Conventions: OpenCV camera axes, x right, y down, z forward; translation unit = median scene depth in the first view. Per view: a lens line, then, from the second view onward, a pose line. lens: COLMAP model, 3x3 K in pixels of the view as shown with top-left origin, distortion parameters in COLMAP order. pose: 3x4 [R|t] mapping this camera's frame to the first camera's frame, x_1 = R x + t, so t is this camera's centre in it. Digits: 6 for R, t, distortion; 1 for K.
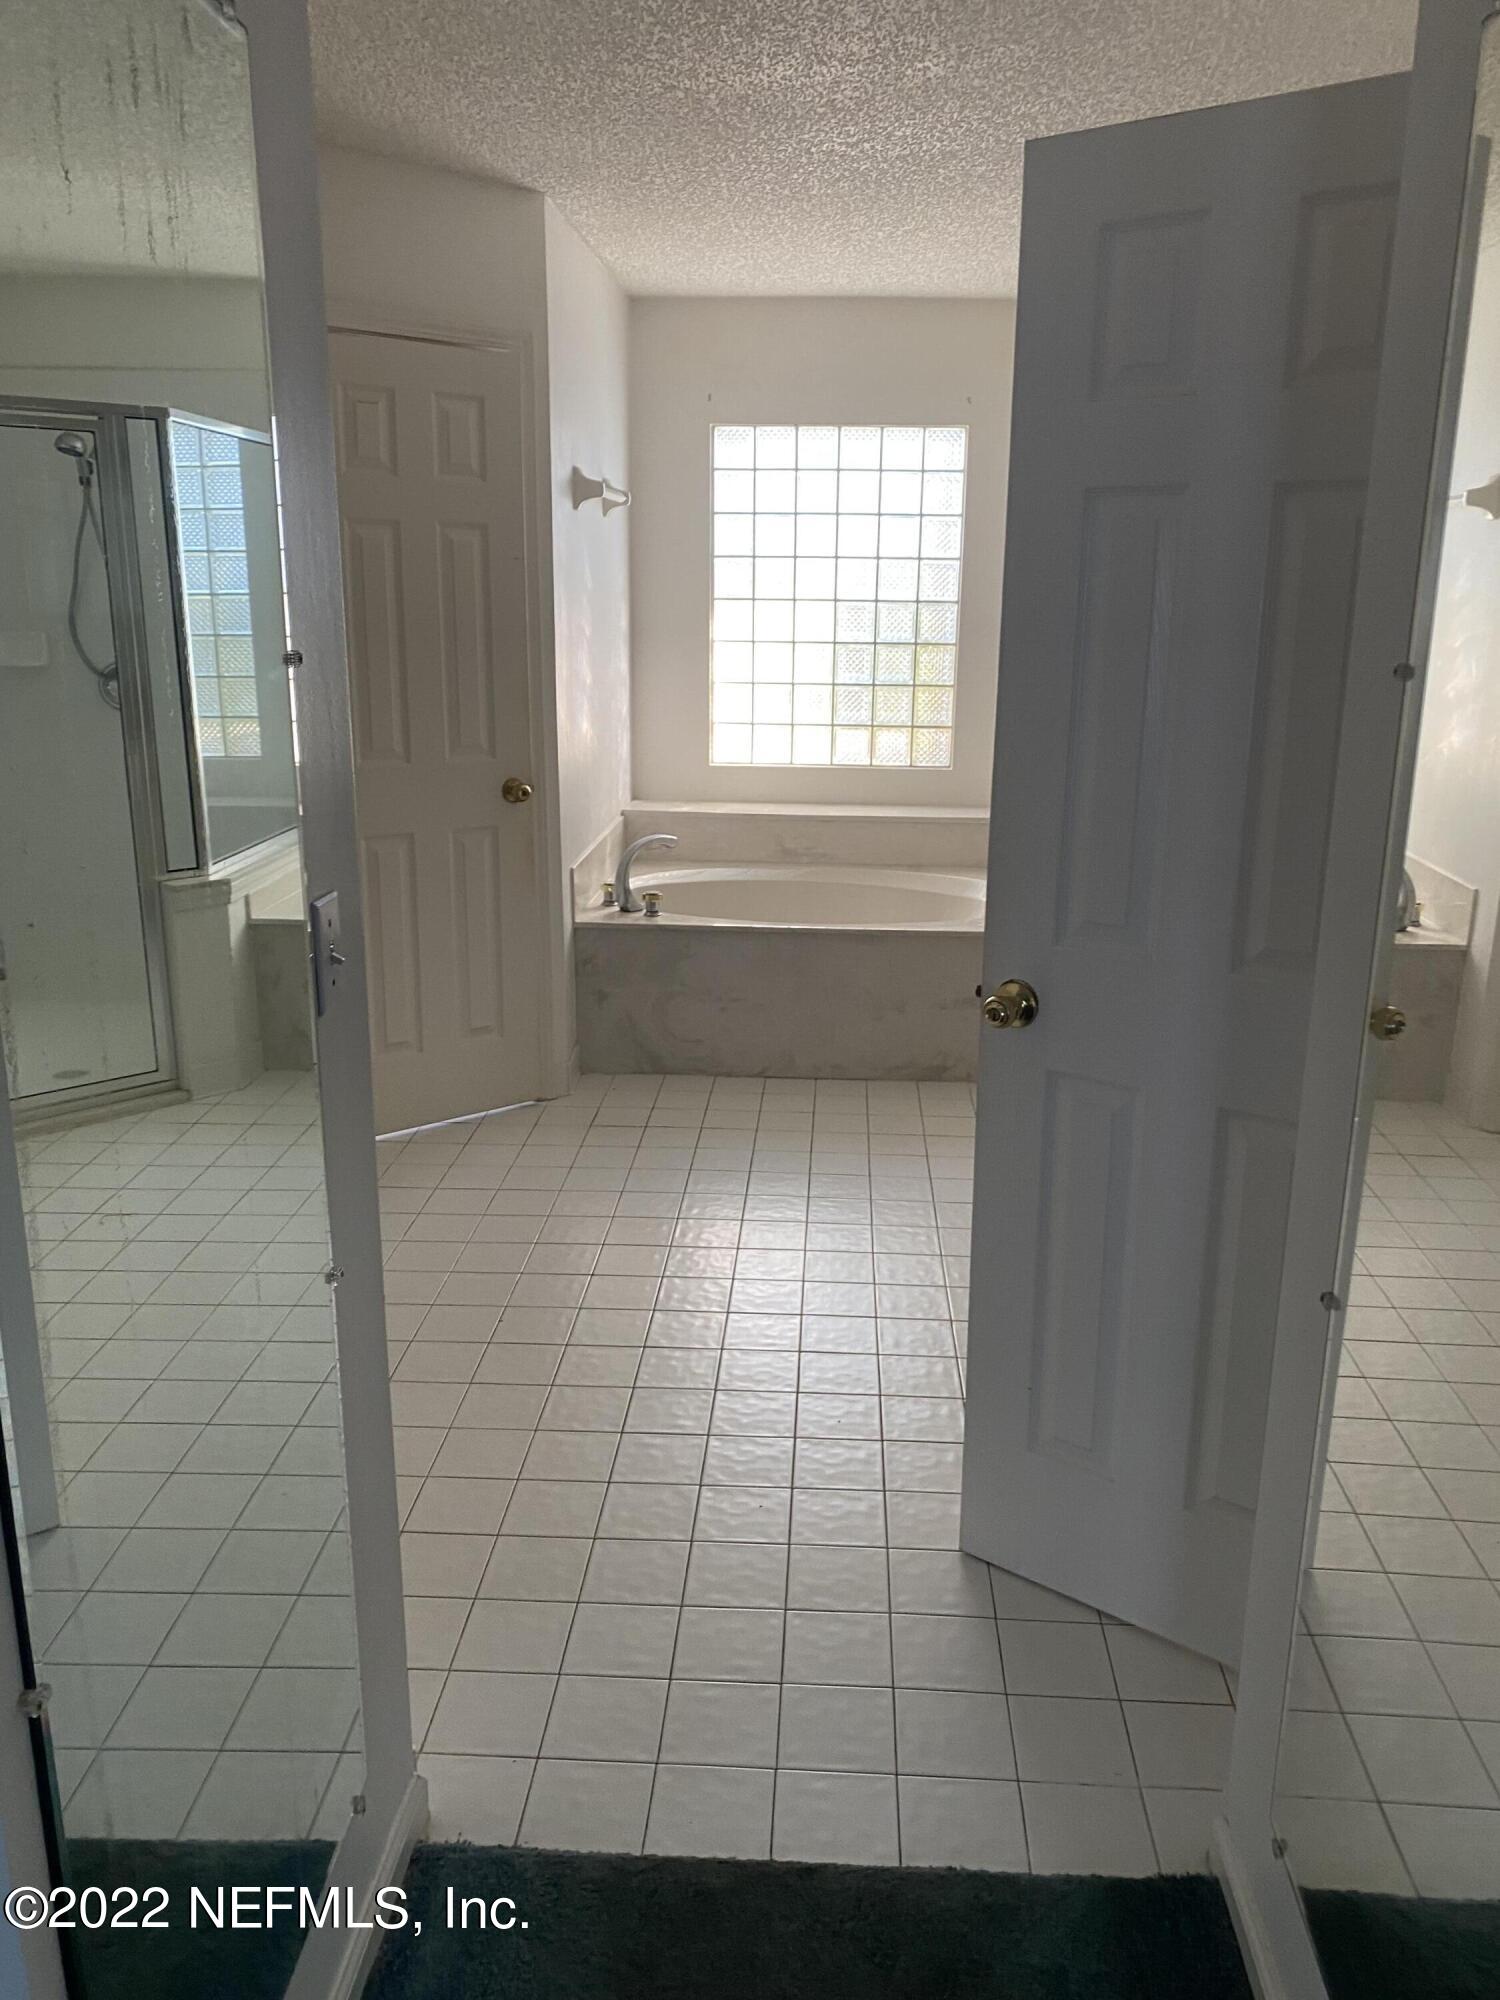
lens RADIAL K [[1521.4, 0, 755.9], [0, 1521.4, 1005.4], [0, 0, 1]] dist [0.010406, 0.010249]
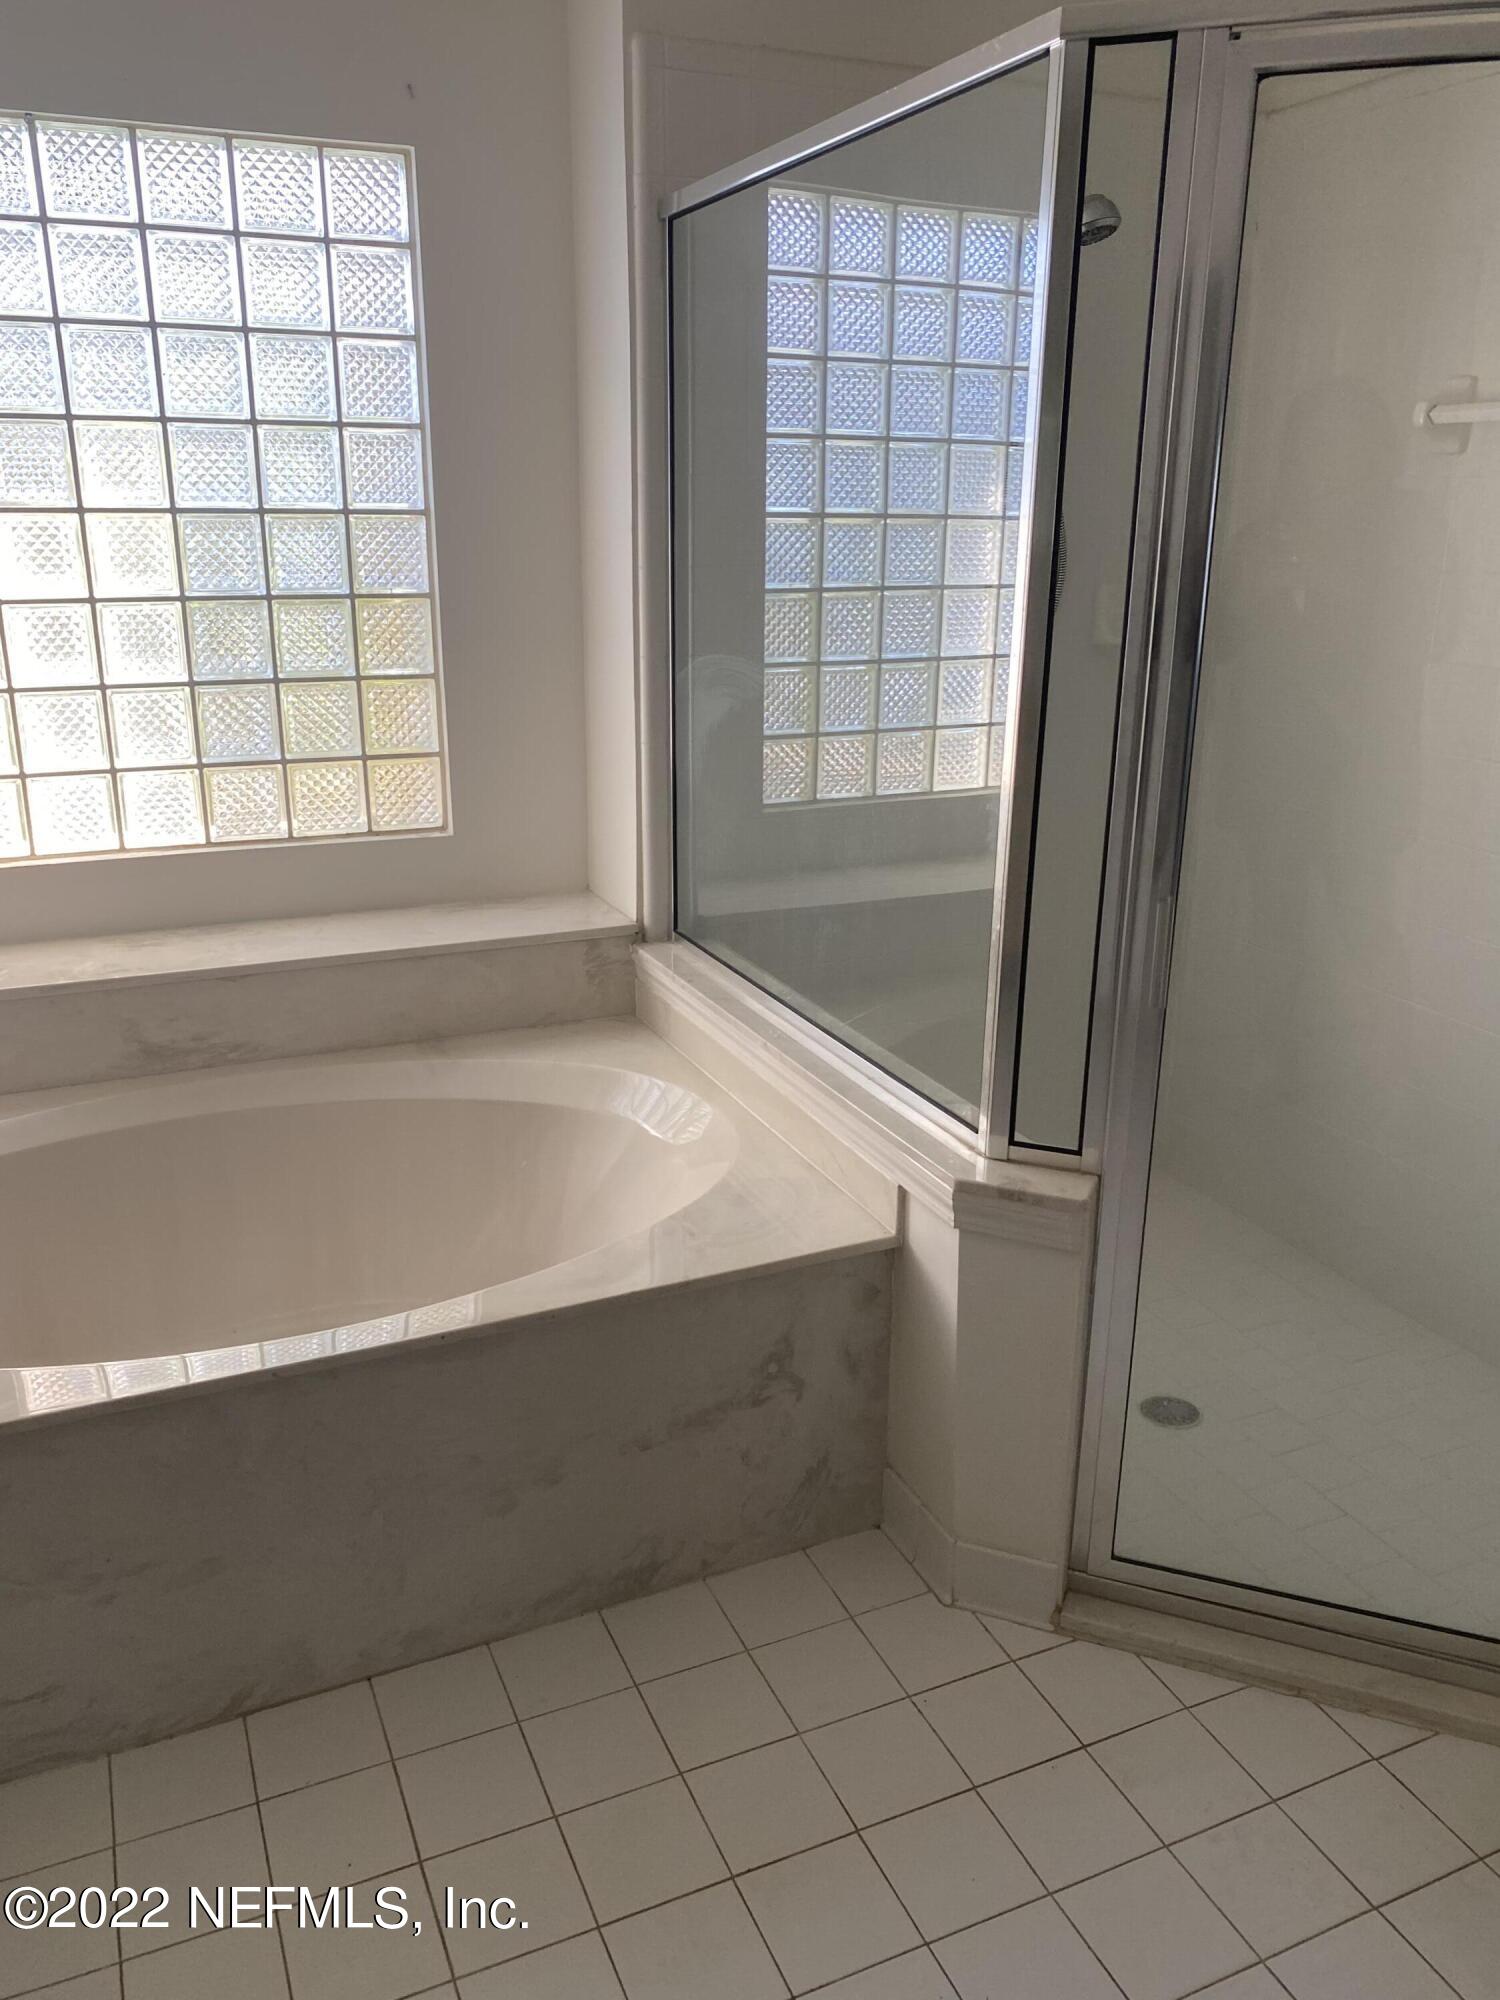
lens RADIAL K [[1521.4, 0, 754.2], [0, 1521.4, 988.9], [0, 0, 1]] dist [0.010406, 0.010249]
pose [[0.886495, -0.149041, 0.438080, -0.019111], [0.124845, 0.988638, 0.083713, -0.136493], [-0.445579, -0.019519, 0.895030, 0.490904]]
